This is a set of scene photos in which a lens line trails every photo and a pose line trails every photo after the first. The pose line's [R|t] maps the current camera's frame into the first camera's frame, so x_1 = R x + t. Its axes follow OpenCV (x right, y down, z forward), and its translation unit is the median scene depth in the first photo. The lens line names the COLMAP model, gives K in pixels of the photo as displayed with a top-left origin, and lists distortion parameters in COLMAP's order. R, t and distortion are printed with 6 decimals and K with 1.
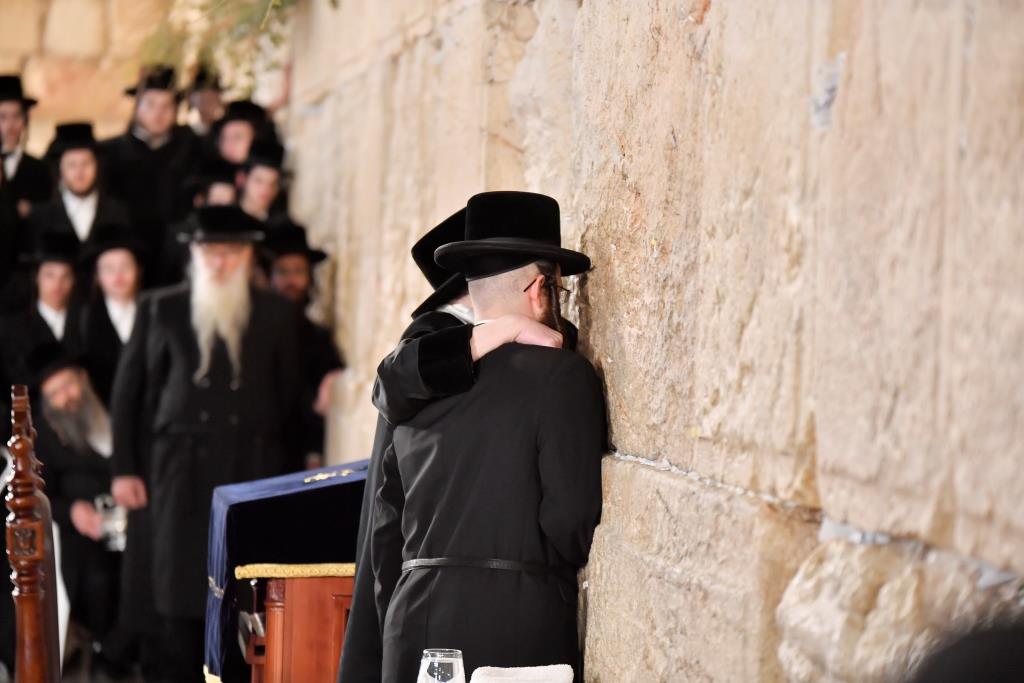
lens RADIAL K [[3891.3, 0, 528.5], [0, 3891.3, 341.1], [0, 0, 1]] dist [0.598741, 1.891706]
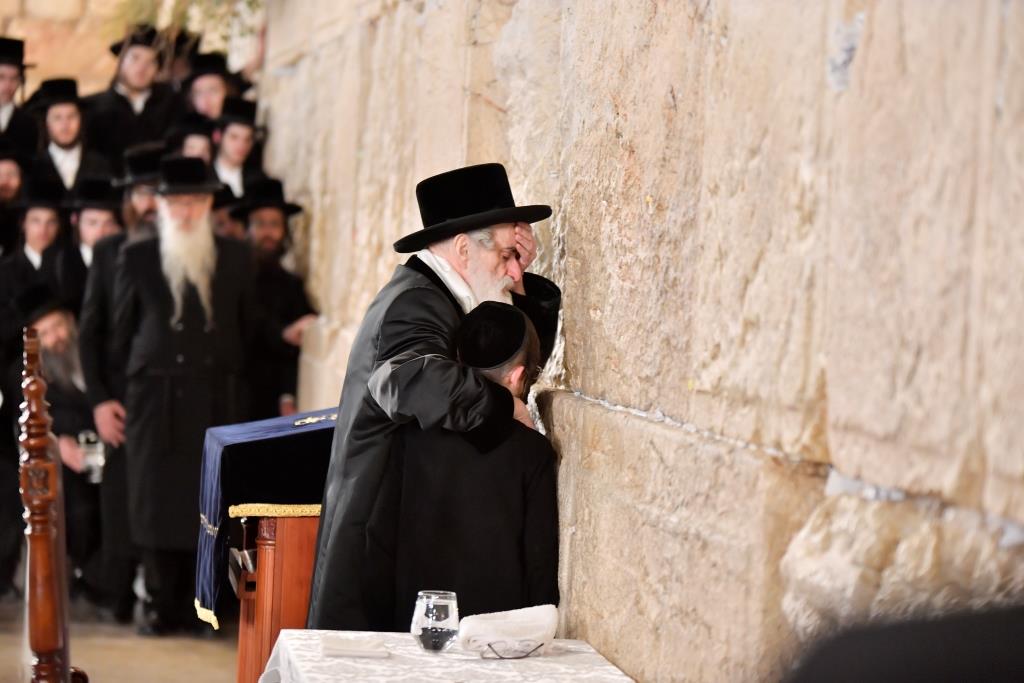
lens RADIAL K [[3465.2, 0, 512.0], [0, 3465.2, 341.5], [0, 0, 1]] dist [0.380230, 1.956910]
pose [[0.999561, 0.016765, 0.024424, -0.026329], [-0.017111, 0.999755, 0.014032, -0.000042], [-0.024182, -0.014444, 0.999603, 0.088363]]
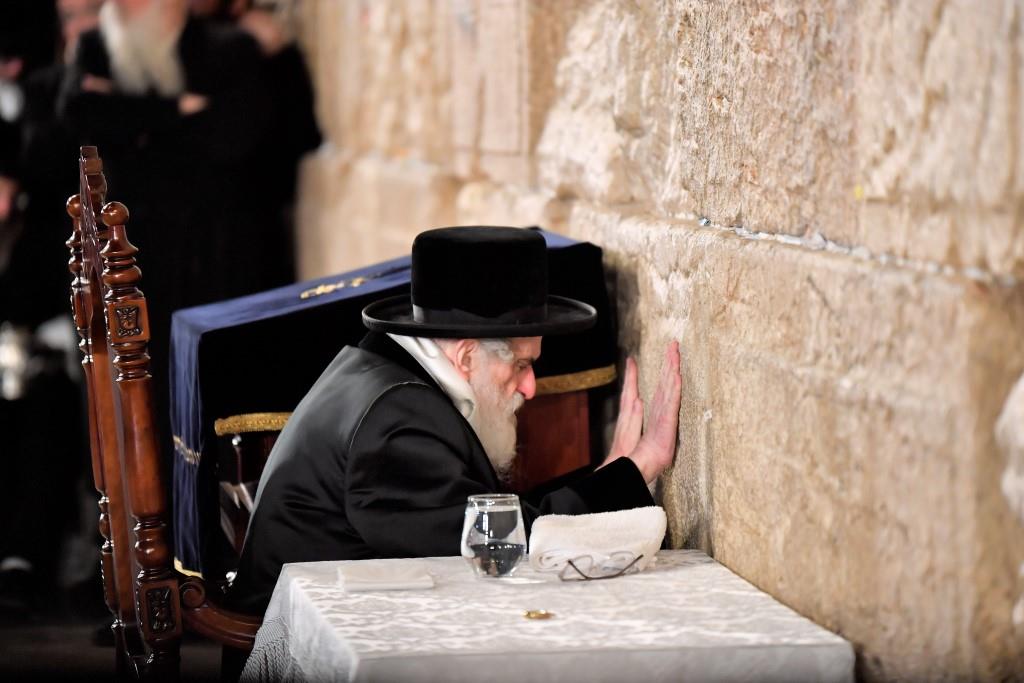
lens RADIAL K [[5797.5, 0, 512.0], [0, 5797.5, 341.5], [0, 0, 1]] dist [2.546702, 3.900392]
pose [[0.998578, -0.053291, 0.001745, -0.024383], [0.053181, 0.997808, 0.039388, 0.004685], [-0.003841, -0.039239, 0.999222, -0.081508]]
